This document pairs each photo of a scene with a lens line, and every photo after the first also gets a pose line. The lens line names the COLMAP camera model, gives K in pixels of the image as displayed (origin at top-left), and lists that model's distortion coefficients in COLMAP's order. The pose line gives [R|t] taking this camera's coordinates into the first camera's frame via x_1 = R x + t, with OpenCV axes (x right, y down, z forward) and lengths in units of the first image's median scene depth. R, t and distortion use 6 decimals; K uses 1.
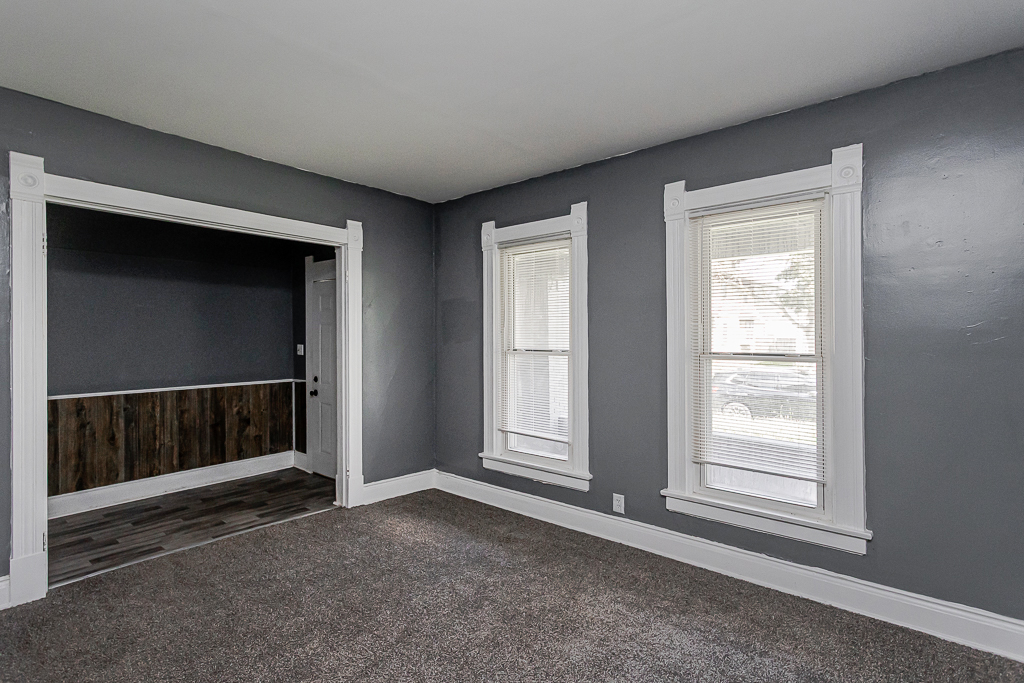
lens RADIAL K [[477.5, 0, 524.8], [0, 477.5, 337.6], [0, 0, 1]] dist [-0.000523, 0.000204]
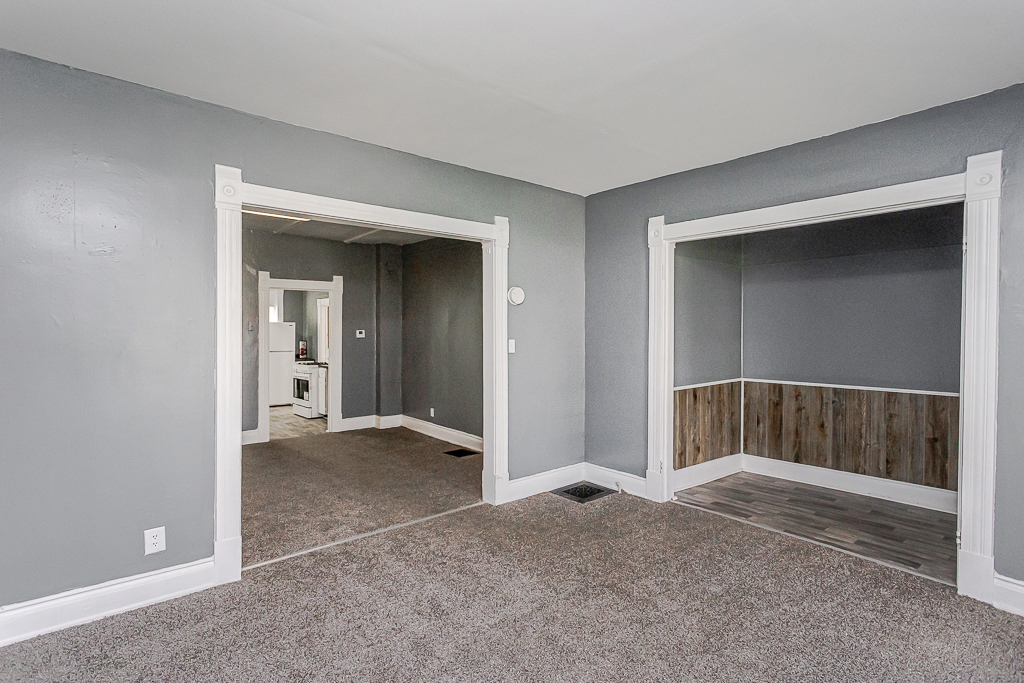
lens RADIAL K [[507.1, 0, 512.0], [0, 507.1, 341.5], [0, 0, 1]] dist [0.001115, 0.000797]
pose [[-0.169897, 0.018700, -0.985284, 0.421517], [-0.006658, 0.999775, 0.020123, -0.003564], [0.985439, 0.009979, -0.169734, 0.499256]]
